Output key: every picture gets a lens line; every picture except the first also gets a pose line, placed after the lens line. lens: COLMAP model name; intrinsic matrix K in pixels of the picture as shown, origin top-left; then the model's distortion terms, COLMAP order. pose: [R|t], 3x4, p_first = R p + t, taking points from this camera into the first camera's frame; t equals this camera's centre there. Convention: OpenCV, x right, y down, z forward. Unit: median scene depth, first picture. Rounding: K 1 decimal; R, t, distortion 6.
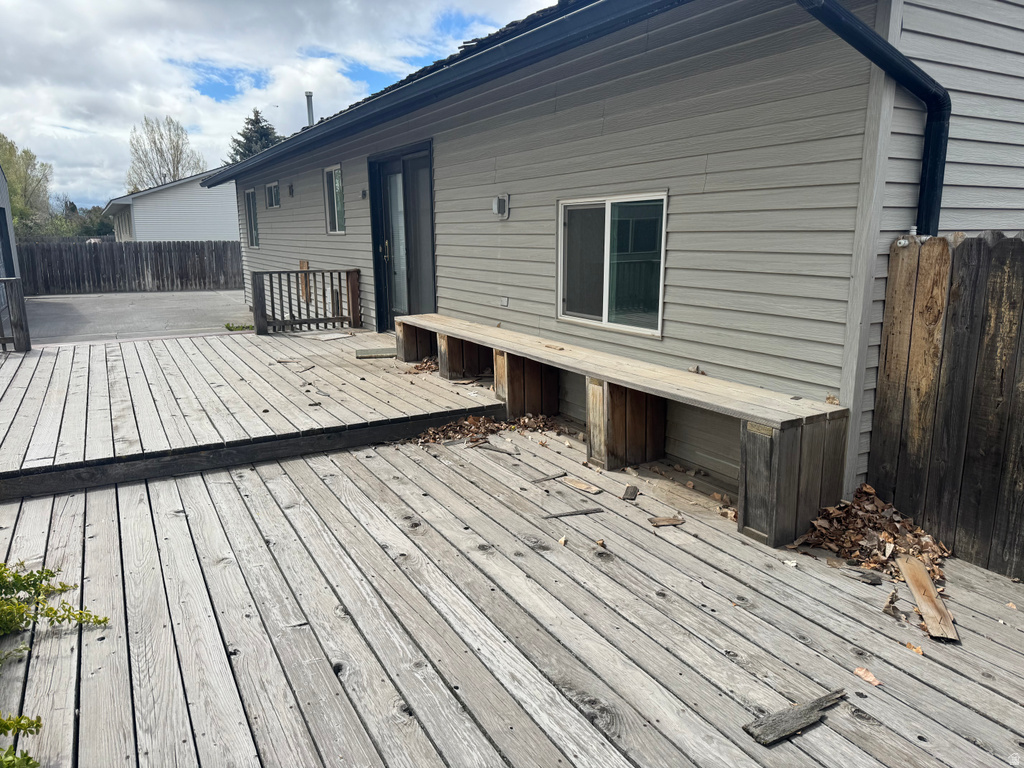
lens RADIAL K [[723.0, 0, 512.0], [0, 723.0, 384.0], [0, 0, 1]] dist [0.054464, -0.071326]
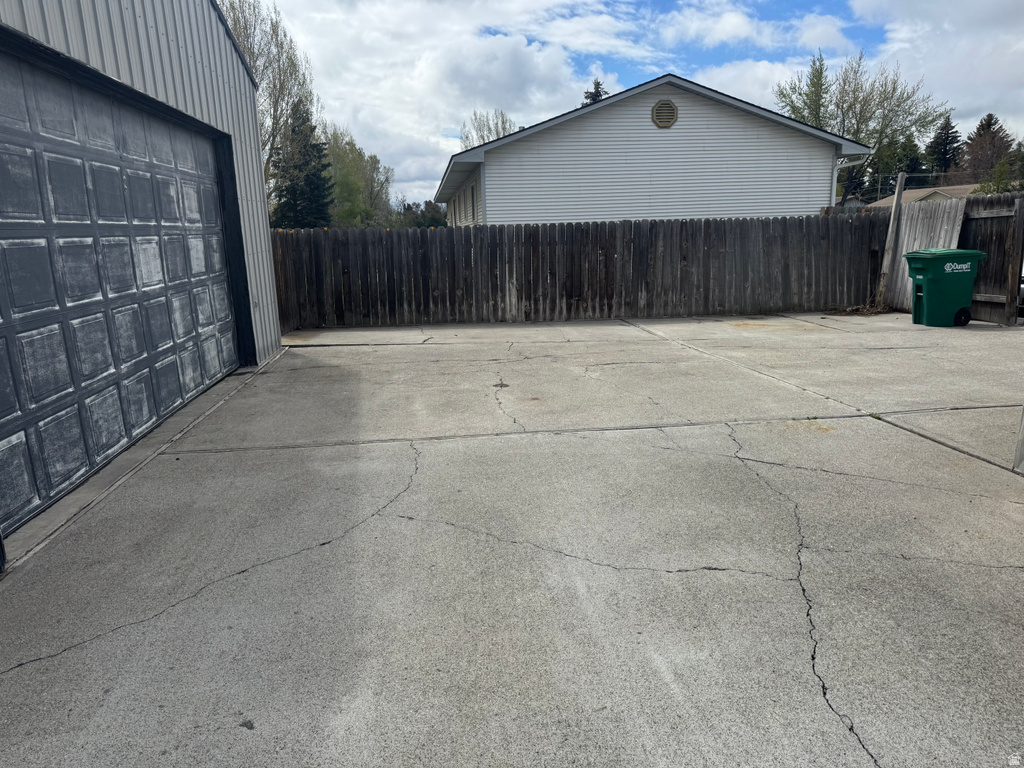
lens RADIAL K [[723.0, 0, 512.0], [0, 723.0, 384.0], [0, 0, 1]] dist [0.054464, -0.071326]
pose [[0.923853, 0.061114, -0.377838, -0.302909], [-0.057933, 0.998124, 0.019793, -0.094142], [0.378339, 0.003603, 0.925660, 0.531871]]
